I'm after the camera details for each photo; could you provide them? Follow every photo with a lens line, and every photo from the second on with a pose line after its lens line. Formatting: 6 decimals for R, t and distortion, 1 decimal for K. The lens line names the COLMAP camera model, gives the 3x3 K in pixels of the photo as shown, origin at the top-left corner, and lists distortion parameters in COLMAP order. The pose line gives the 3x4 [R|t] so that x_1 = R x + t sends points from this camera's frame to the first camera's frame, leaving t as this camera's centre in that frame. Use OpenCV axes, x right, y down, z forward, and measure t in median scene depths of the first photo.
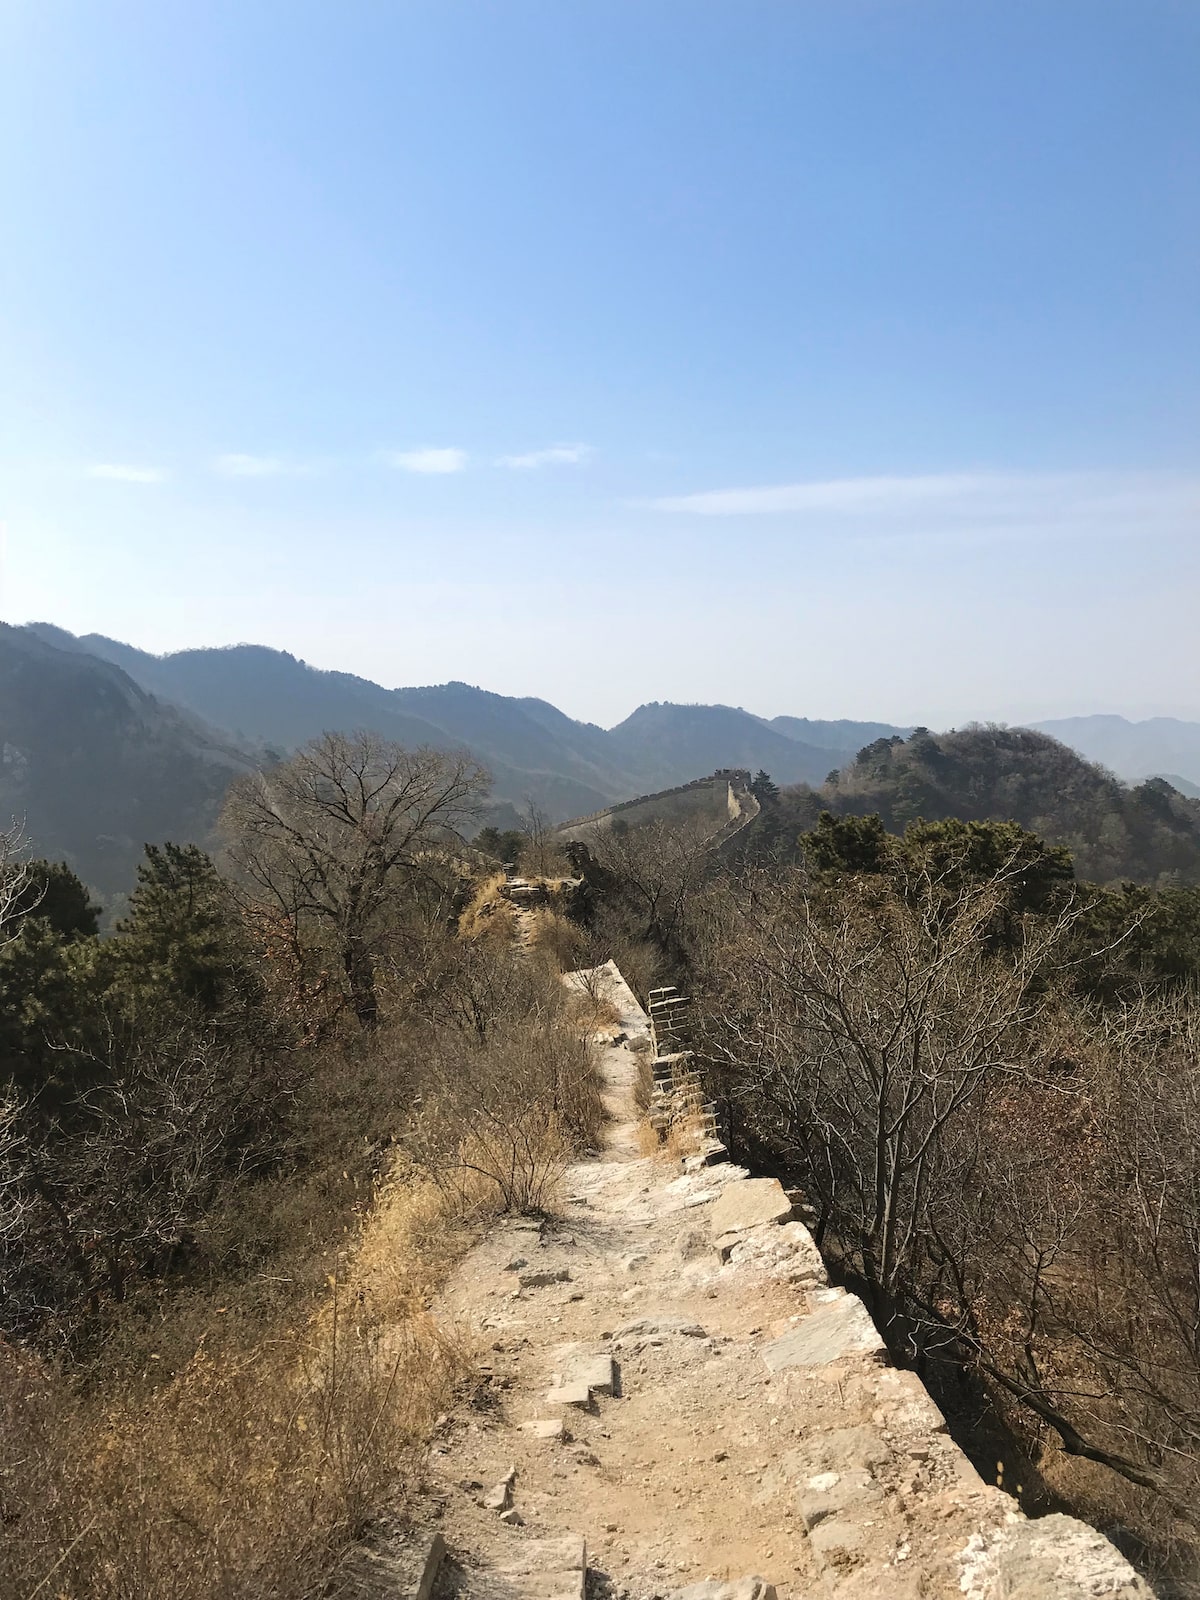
lens RADIAL K [[1278.5, 0, 607.3], [0, 1278.5, 802.4], [0, 0, 1]] dist [0.009096, 0.006662]
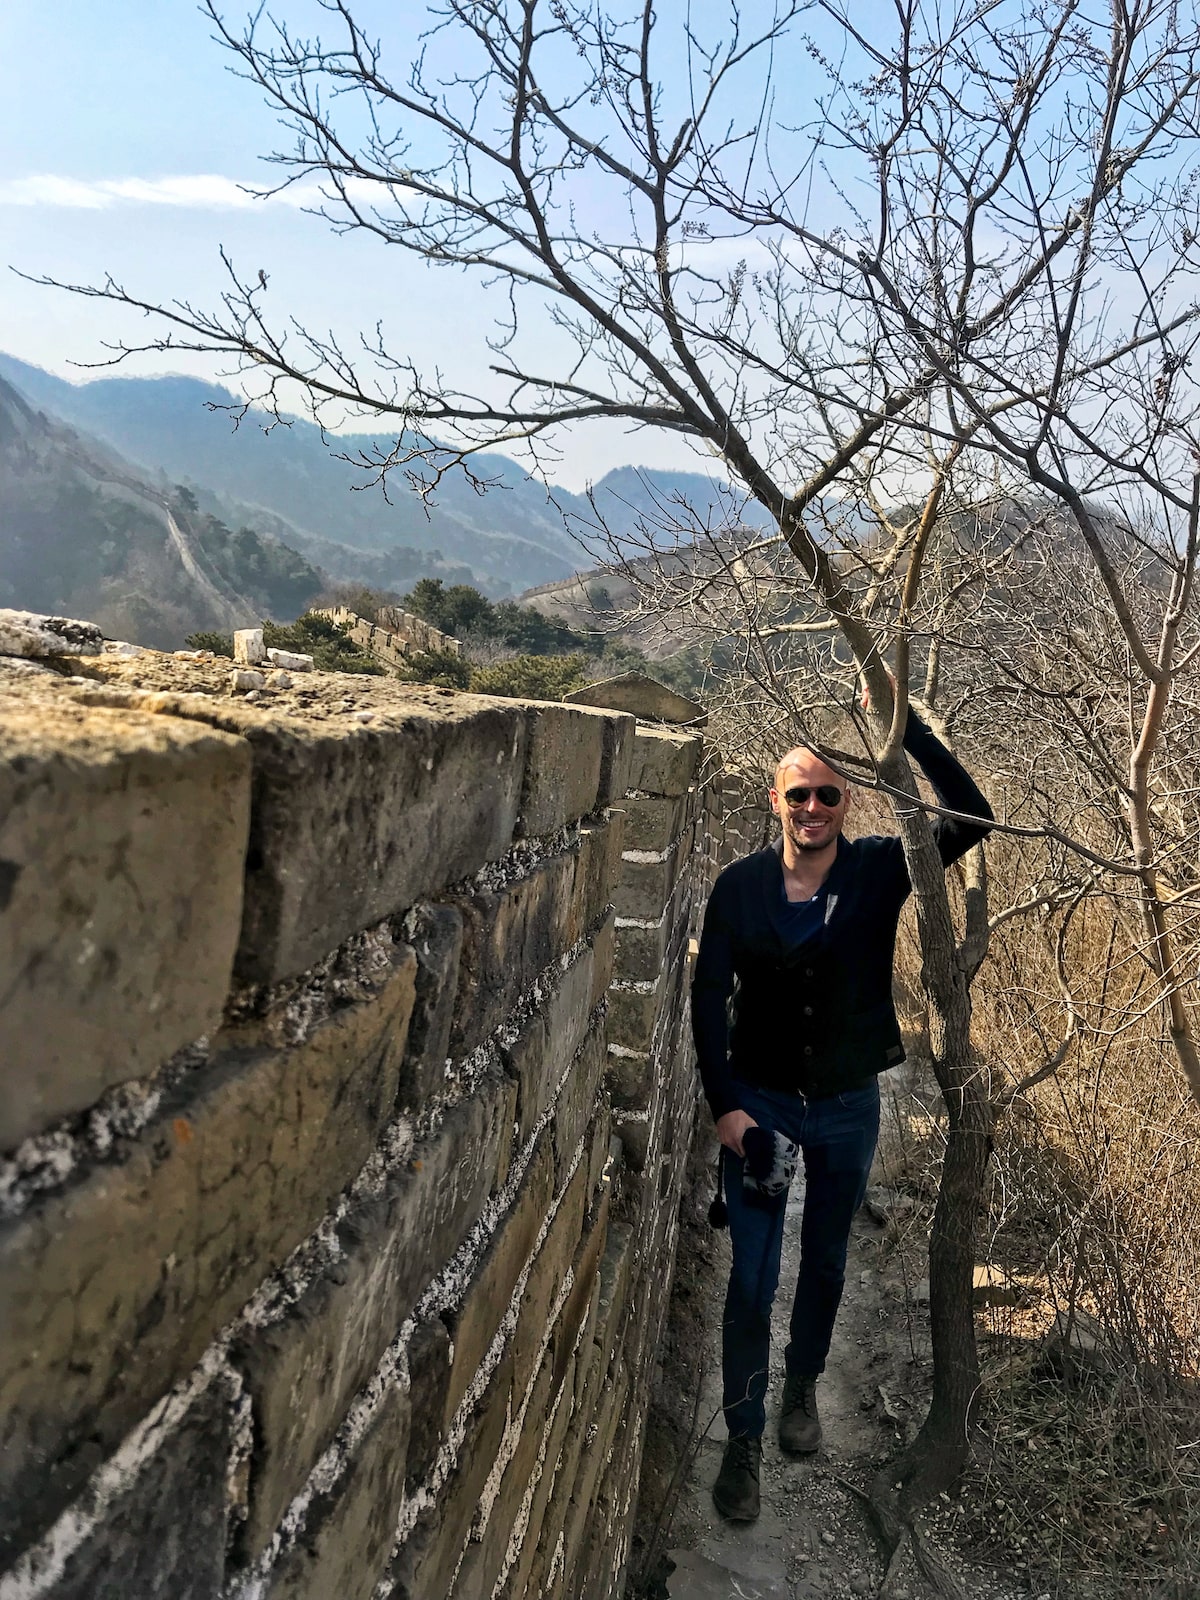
lens RADIAL K [[1278.5, 0, 607.3], [0, 1278.5, 802.4], [0, 0, 1]] dist [0.009096, 0.006662]
pose [[0.998656, 0.037045, 0.036261, -0.007389], [-0.042780, 0.984009, 0.172903, 0.006132], [-0.029276, -0.174222, 0.984271, 0.127191]]
